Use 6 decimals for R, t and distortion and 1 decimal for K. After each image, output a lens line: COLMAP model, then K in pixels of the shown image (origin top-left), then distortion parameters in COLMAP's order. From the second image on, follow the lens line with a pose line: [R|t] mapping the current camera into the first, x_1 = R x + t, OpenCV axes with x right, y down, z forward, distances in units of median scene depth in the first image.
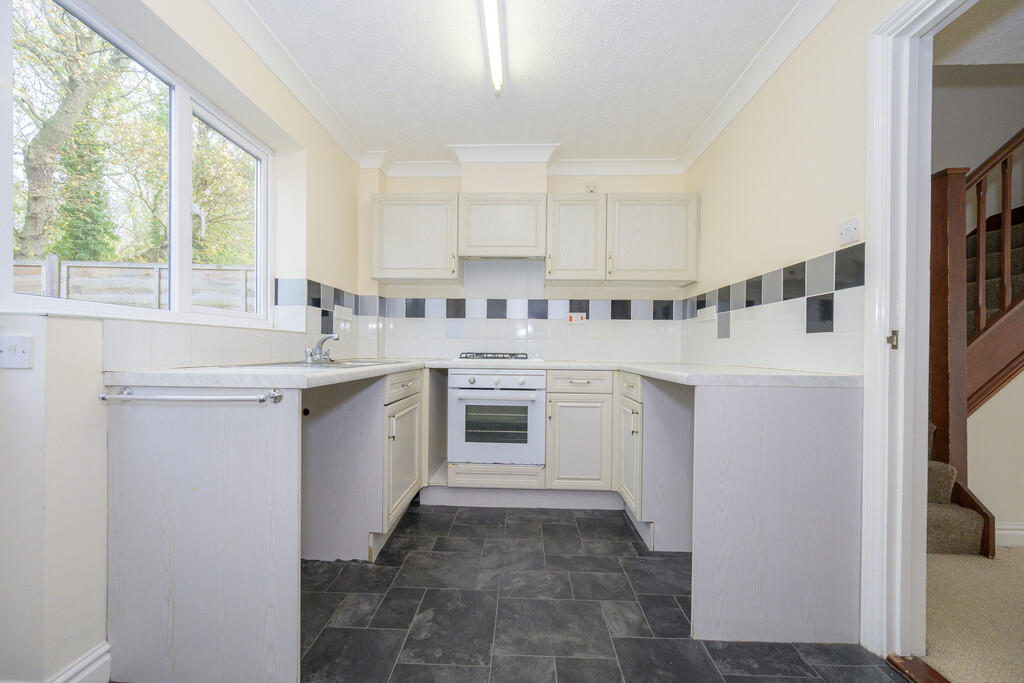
lens RADIAL K [[411.9, 0, 510.9], [0, 411.9, 349.6], [0, 0, 1]] dist [0.001019, 0.000214]
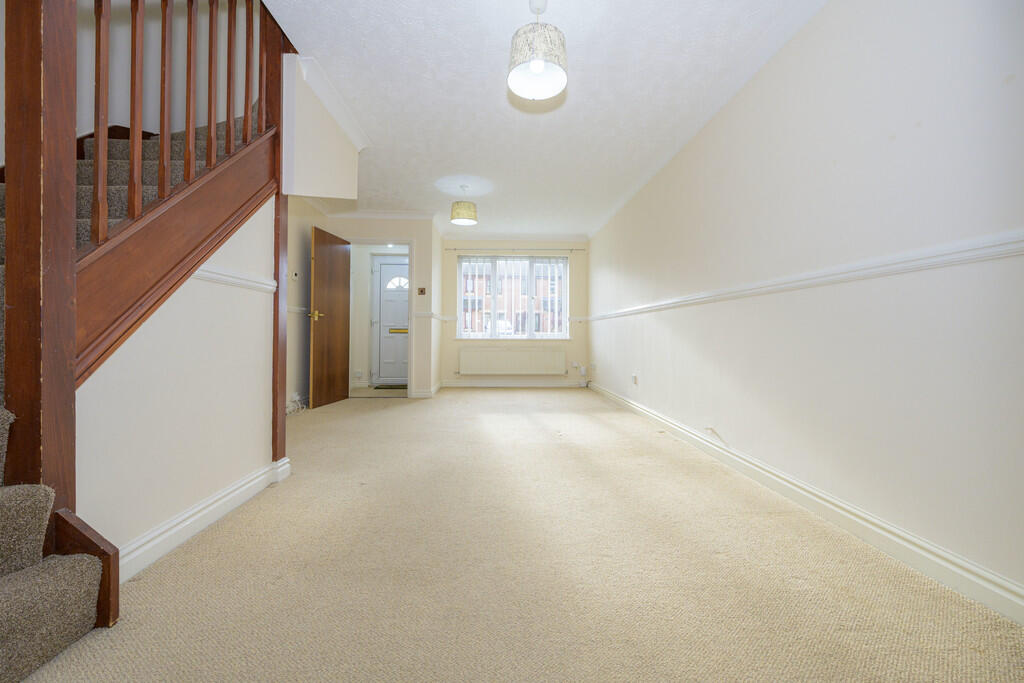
lens RADIAL K [[401.8, 0, 512.8], [0, 401.8, 336.7], [0, 0, 1]] dist [0.000871, 0.000322]
pose [[-0.078217, -0.007518, 0.996908, 0.525306], [-0.012853, 0.999896, 0.006532, 0.084716], [-0.996854, -0.012302, -0.078305, 0.460611]]
